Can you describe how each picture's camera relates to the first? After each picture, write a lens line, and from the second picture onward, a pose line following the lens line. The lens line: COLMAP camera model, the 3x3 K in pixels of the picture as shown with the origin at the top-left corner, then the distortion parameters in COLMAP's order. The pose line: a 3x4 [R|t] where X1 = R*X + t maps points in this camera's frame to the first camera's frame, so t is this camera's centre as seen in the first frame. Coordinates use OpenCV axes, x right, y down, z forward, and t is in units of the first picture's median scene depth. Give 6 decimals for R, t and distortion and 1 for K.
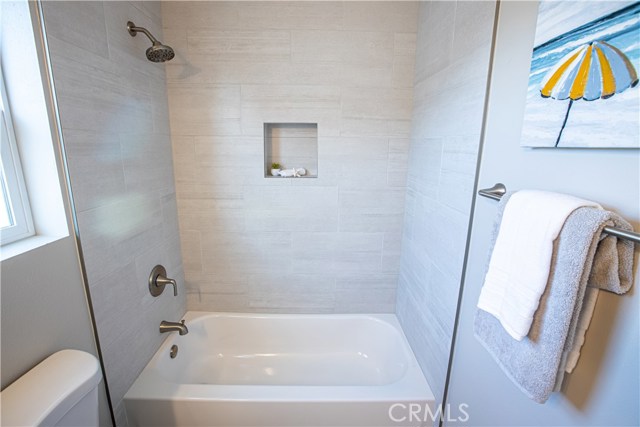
lens RADIAL K [[292.3, 0, 321.6], [0, 292.3, 212.5], [0, 0, 1]] dist [-0.032063, 0.000376]
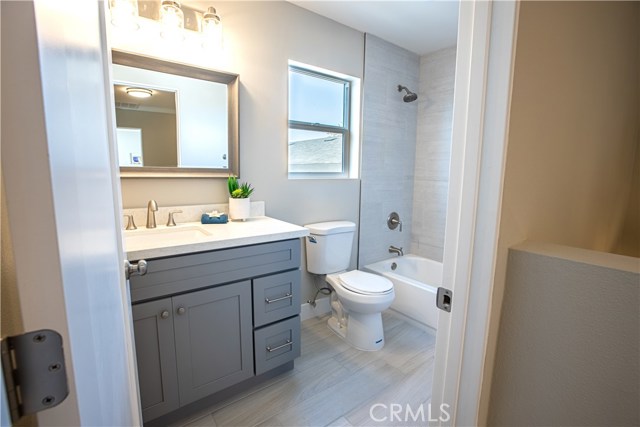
lens RADIAL K [[292.3, 0, 320.4], [0, 292.3, 213.7], [0, 0, 1]] dist [-0.032063, 0.000376]
pose [[0.583011, 0.107485, -0.805323, 0.602477], [-0.189408, 0.981880, -0.006071, 0.279565], [0.790078, 0.156074, 0.592805, -0.423823]]
